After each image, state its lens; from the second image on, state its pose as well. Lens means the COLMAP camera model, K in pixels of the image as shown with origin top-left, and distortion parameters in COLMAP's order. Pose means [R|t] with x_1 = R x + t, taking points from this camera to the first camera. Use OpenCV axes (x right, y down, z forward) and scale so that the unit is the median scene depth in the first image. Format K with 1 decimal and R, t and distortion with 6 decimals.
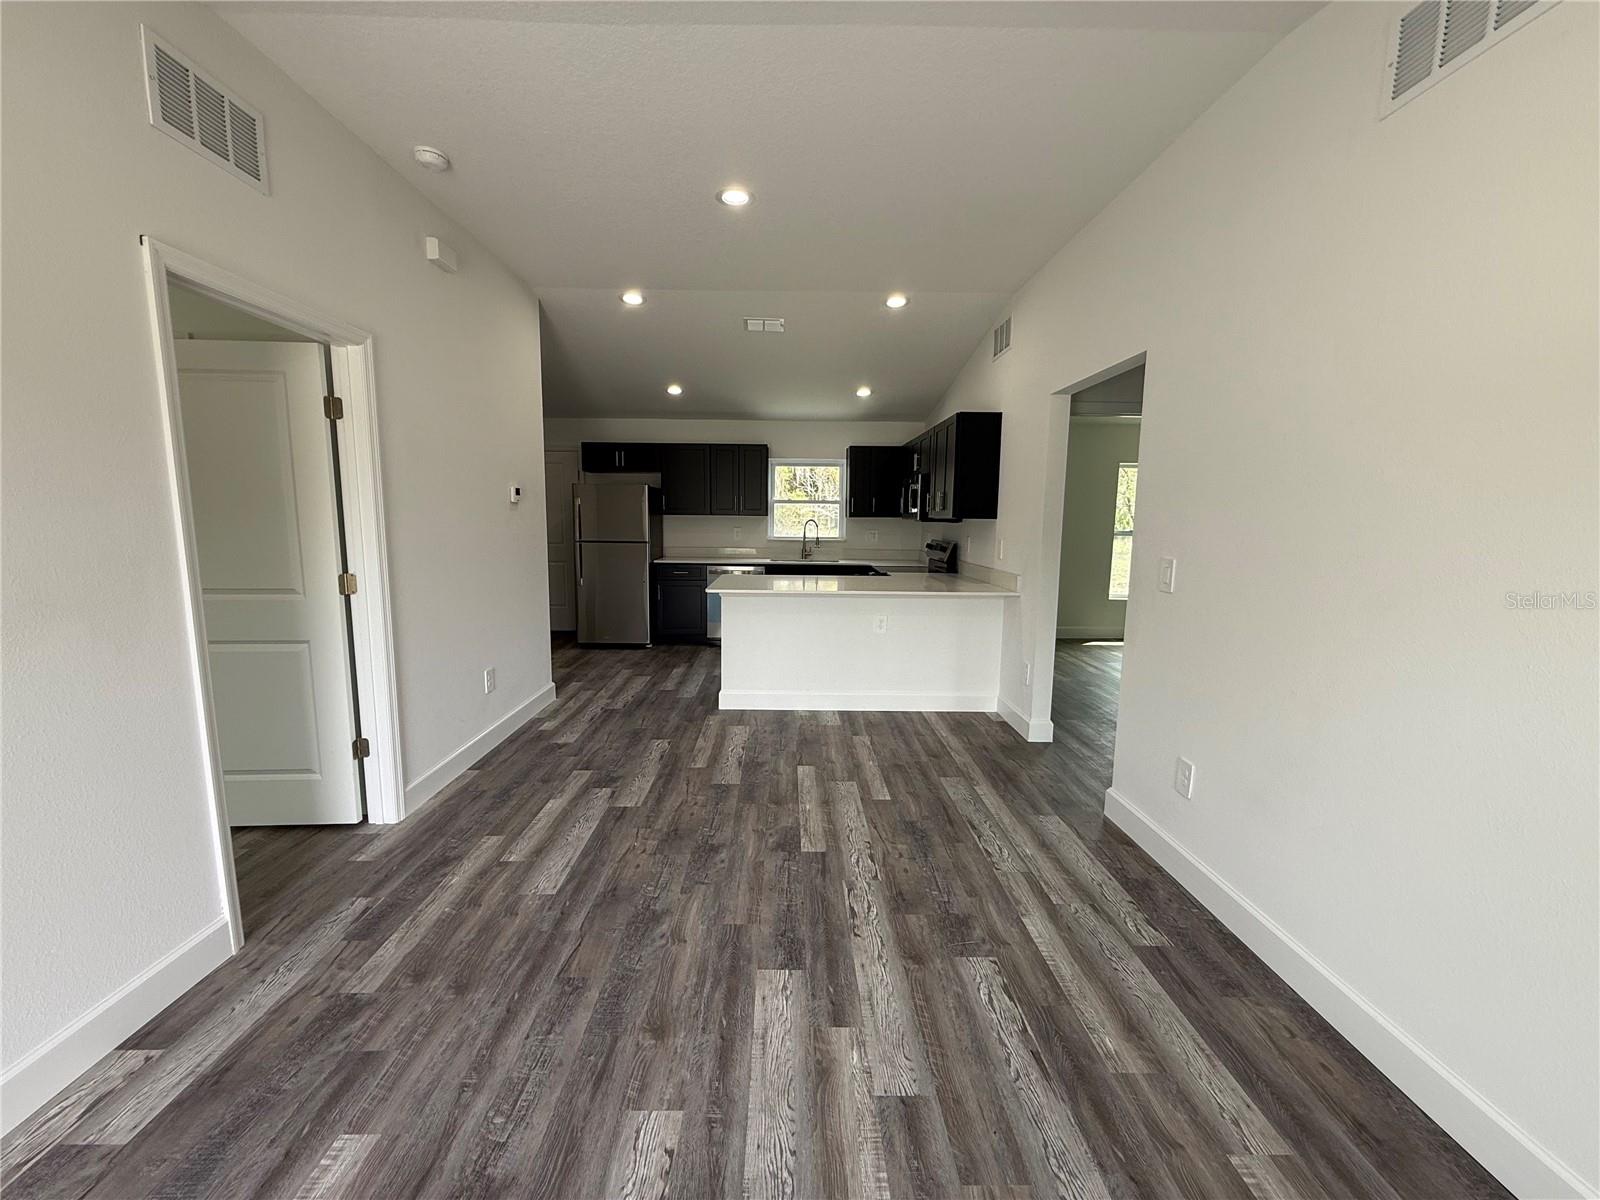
lens RADIAL K [[639.0, 0, 791.2], [0, 639.0, 595.7], [0, 0, 1]] dist [0.000683, 0.000189]
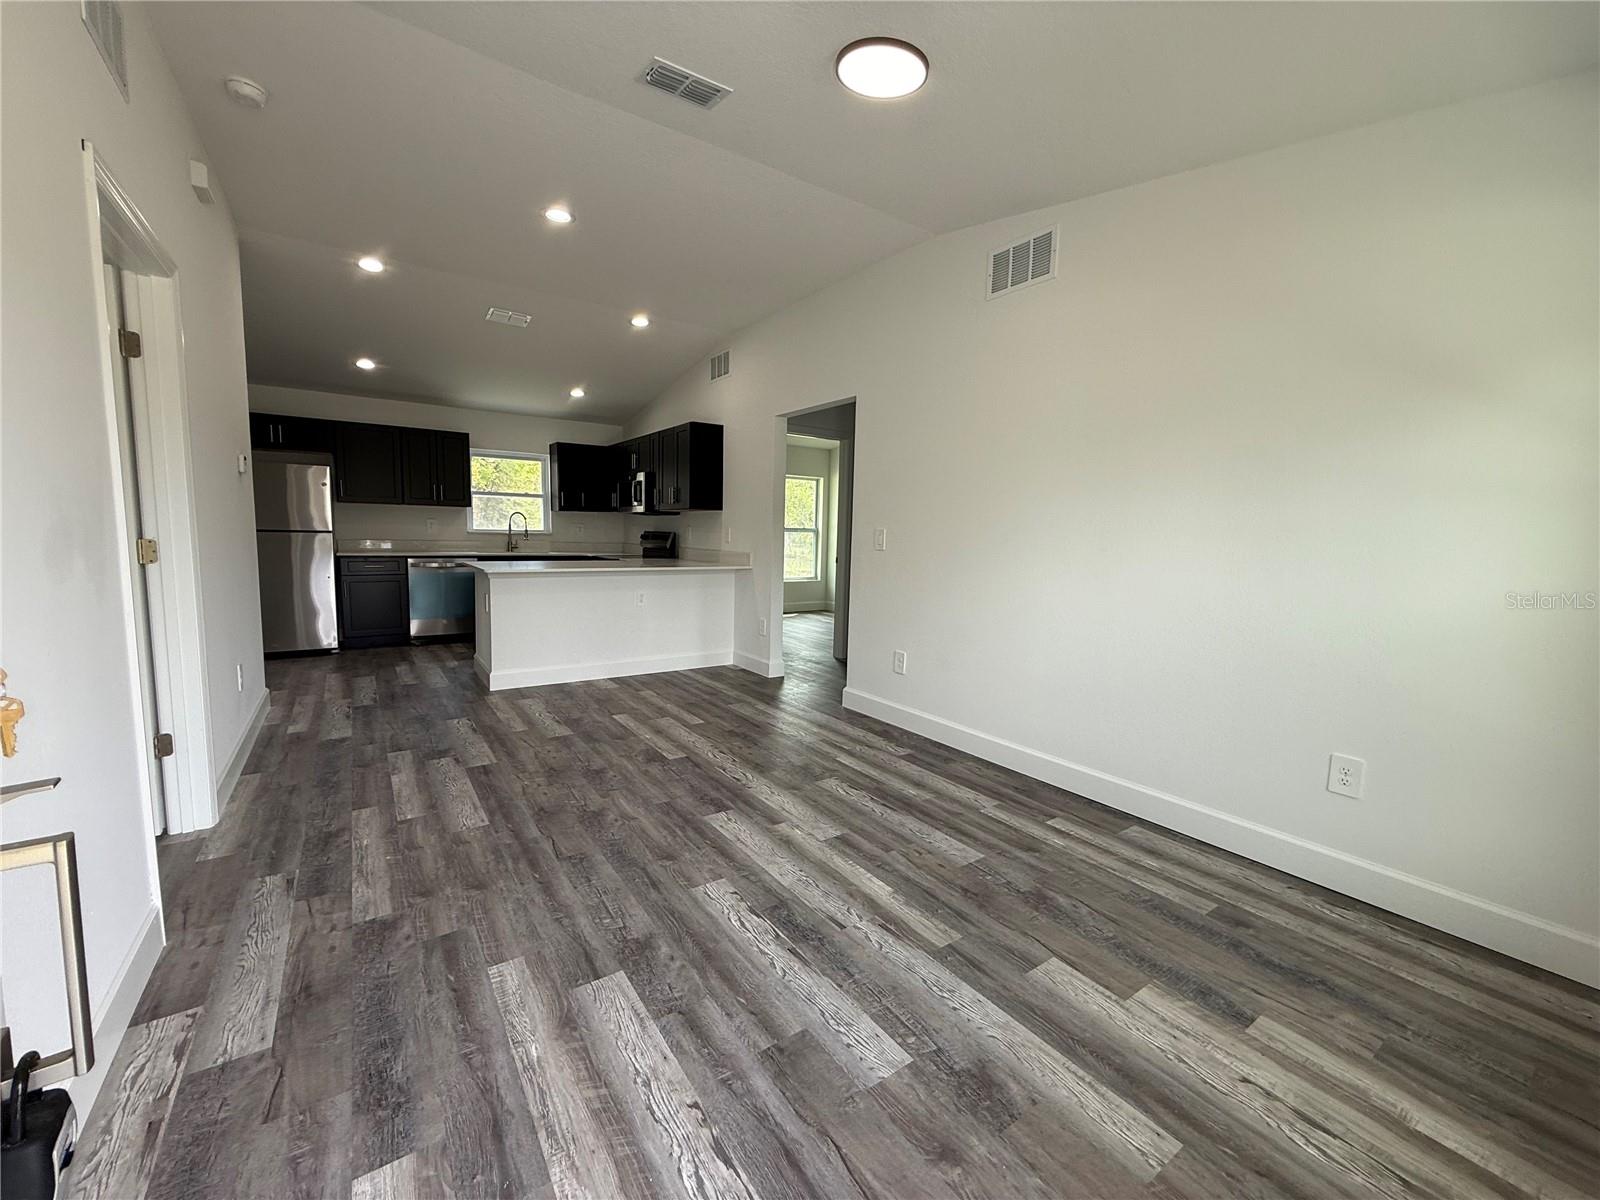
lens RADIAL K [[639.0, 0, 791.2], [0, 639.0, 595.7], [0, 0, 1]] dist [0.000683, 0.000189]
pose [[0.832218, -0.047663, 0.552396, -0.351036], [0.055170, 0.998472, 0.003035, 0.066483], [-0.551697, 0.027950, 0.833576, -0.143476]]
